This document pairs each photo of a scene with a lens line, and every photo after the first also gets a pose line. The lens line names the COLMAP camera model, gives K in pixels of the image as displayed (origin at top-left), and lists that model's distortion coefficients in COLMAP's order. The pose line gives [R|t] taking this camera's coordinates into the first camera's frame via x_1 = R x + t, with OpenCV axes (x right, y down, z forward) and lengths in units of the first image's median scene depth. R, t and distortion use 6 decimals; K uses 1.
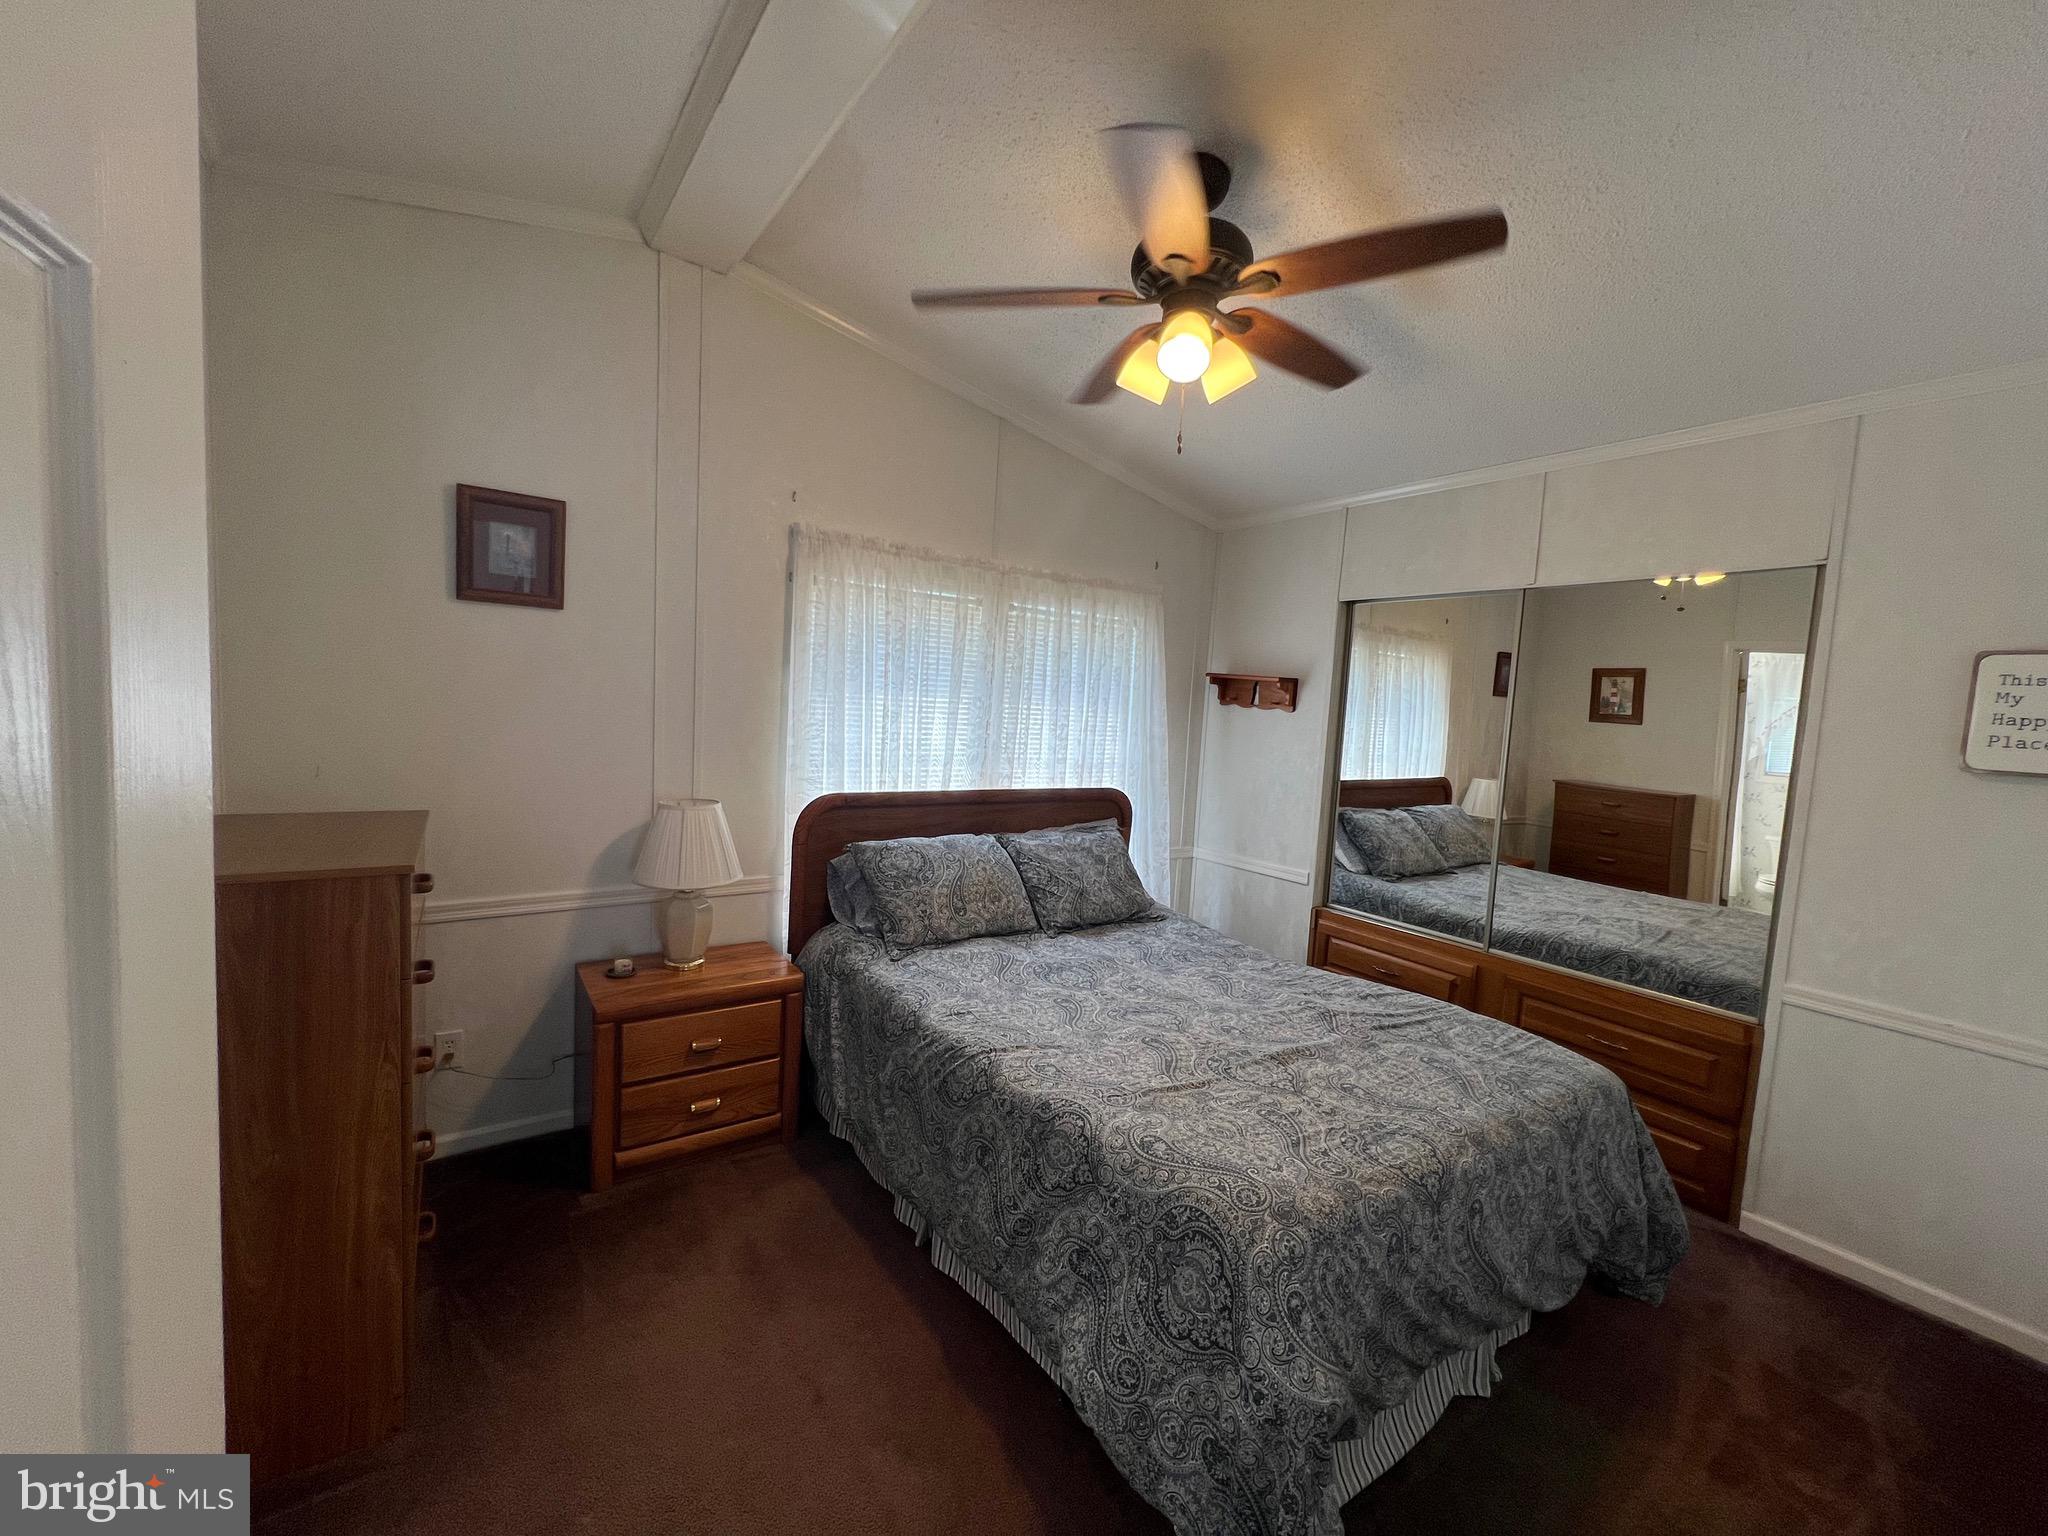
lens RADIAL K [[820.9, 0, 1019.2], [0, 820.9, 765.3], [0, 0, 1]] dist [-0.004782, 0.000301]
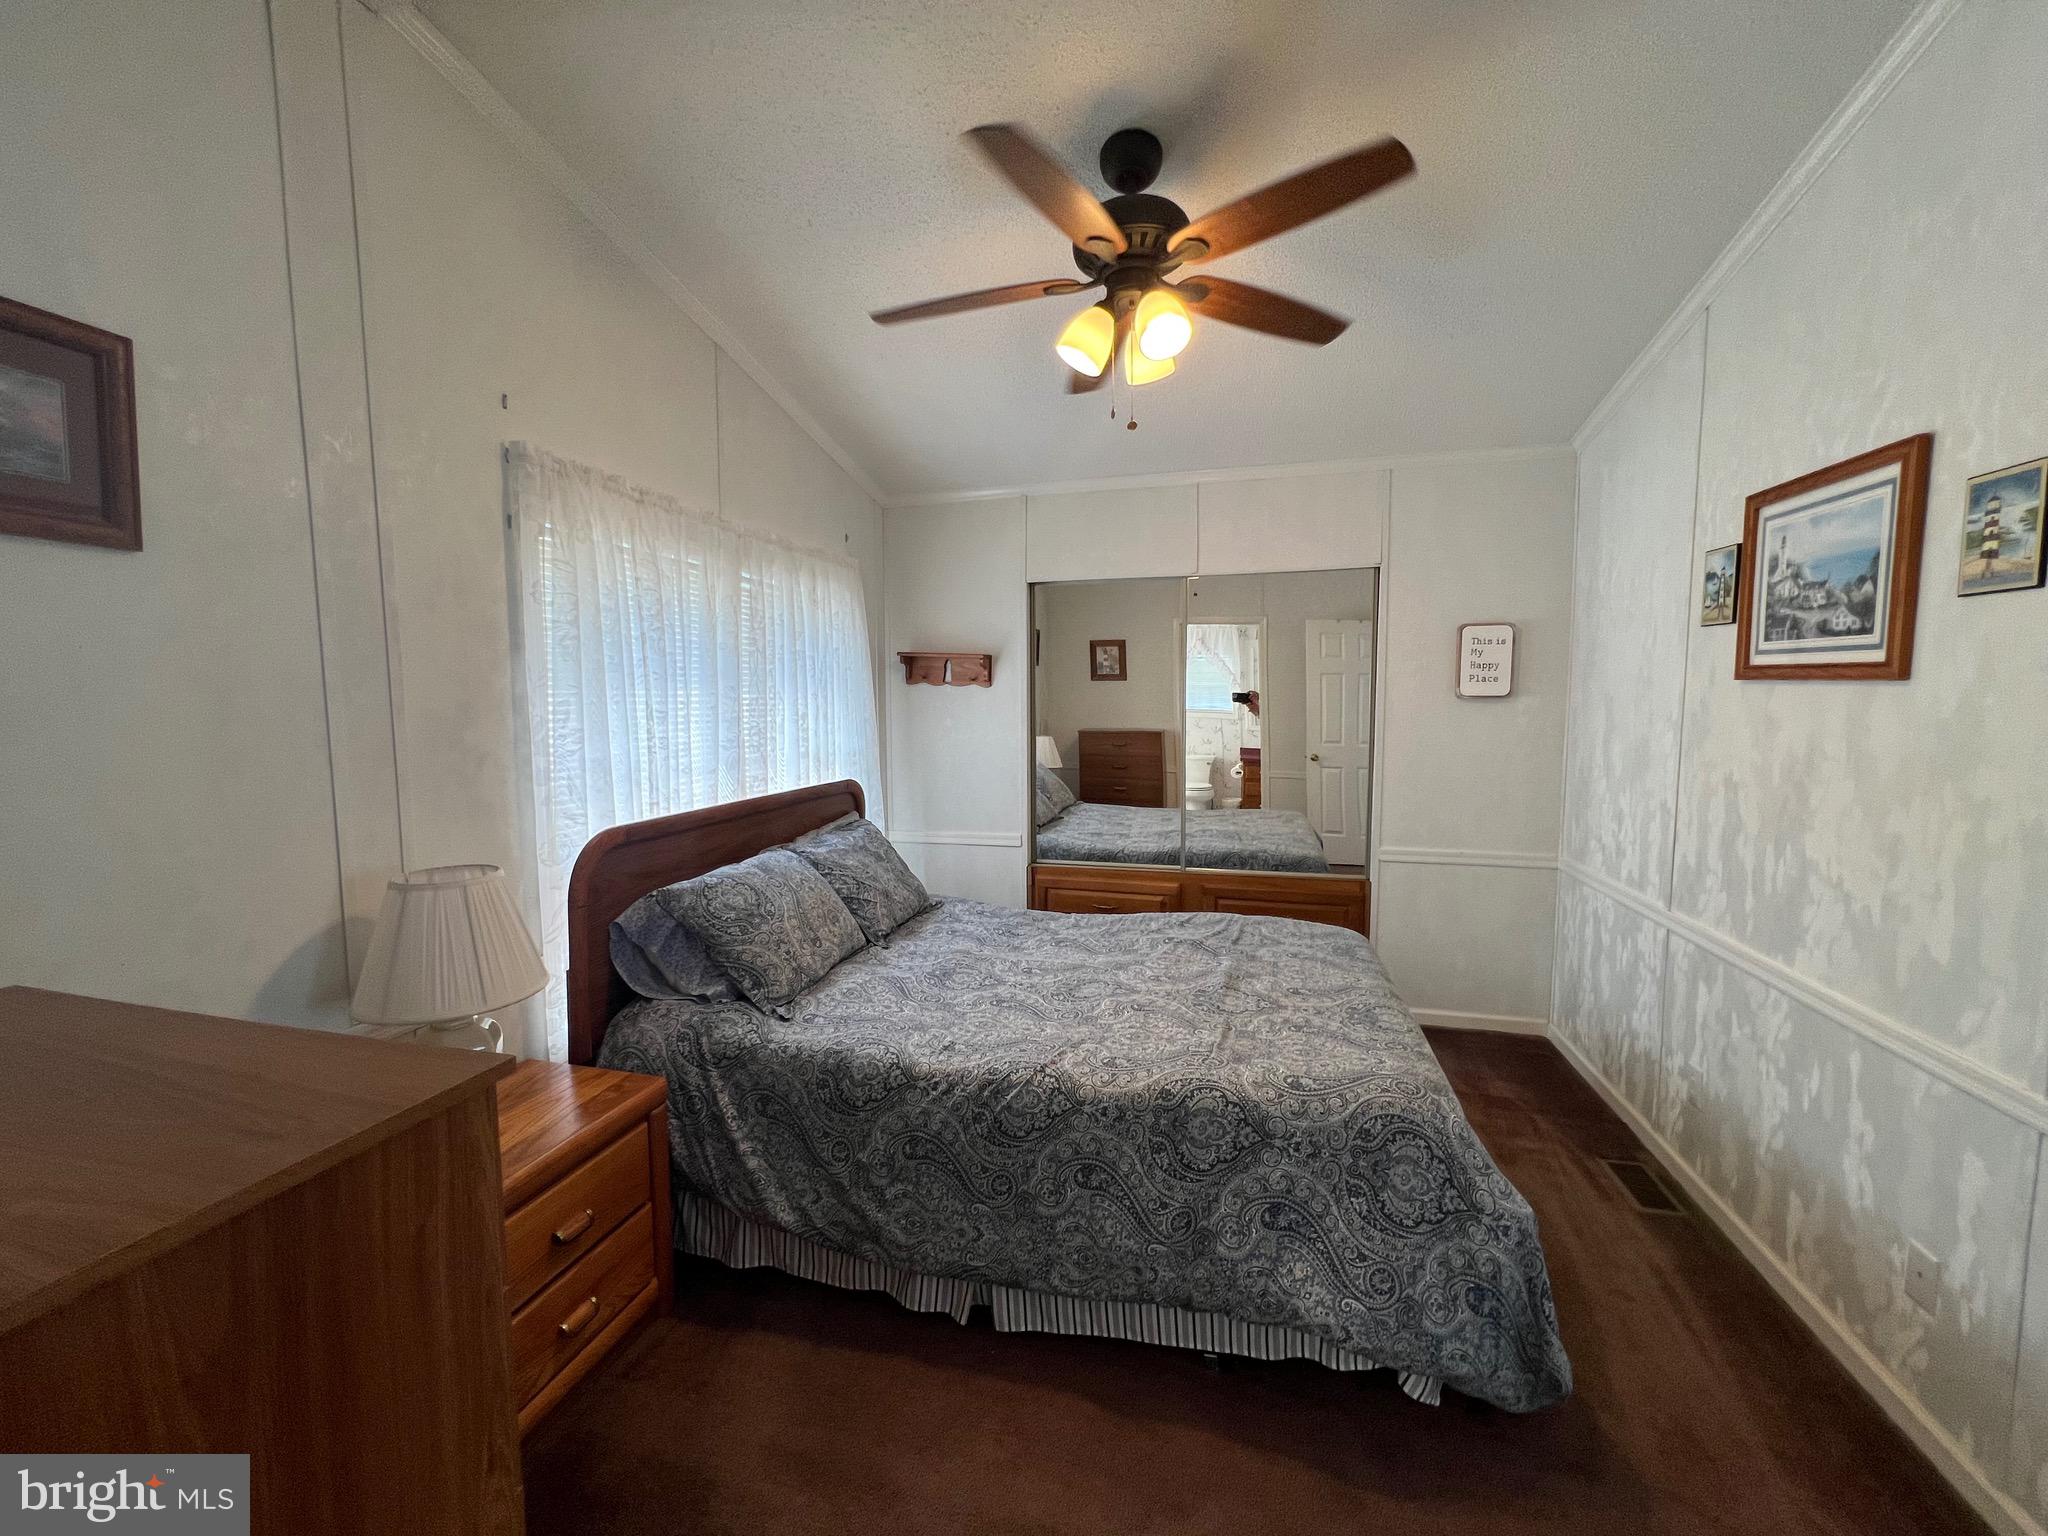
lens RADIAL K [[820.9, 0, 1019.8], [0, 820.9, 765.2], [0, 0, 1]] dist [-0.004782, 0.000301]
pose [[0.762344, -0.111310, 0.637527, -0.463766], [0.098064, 0.993591, 0.056214, -0.029573], [-0.639699, 0.019664, 0.768374, 0.244238]]
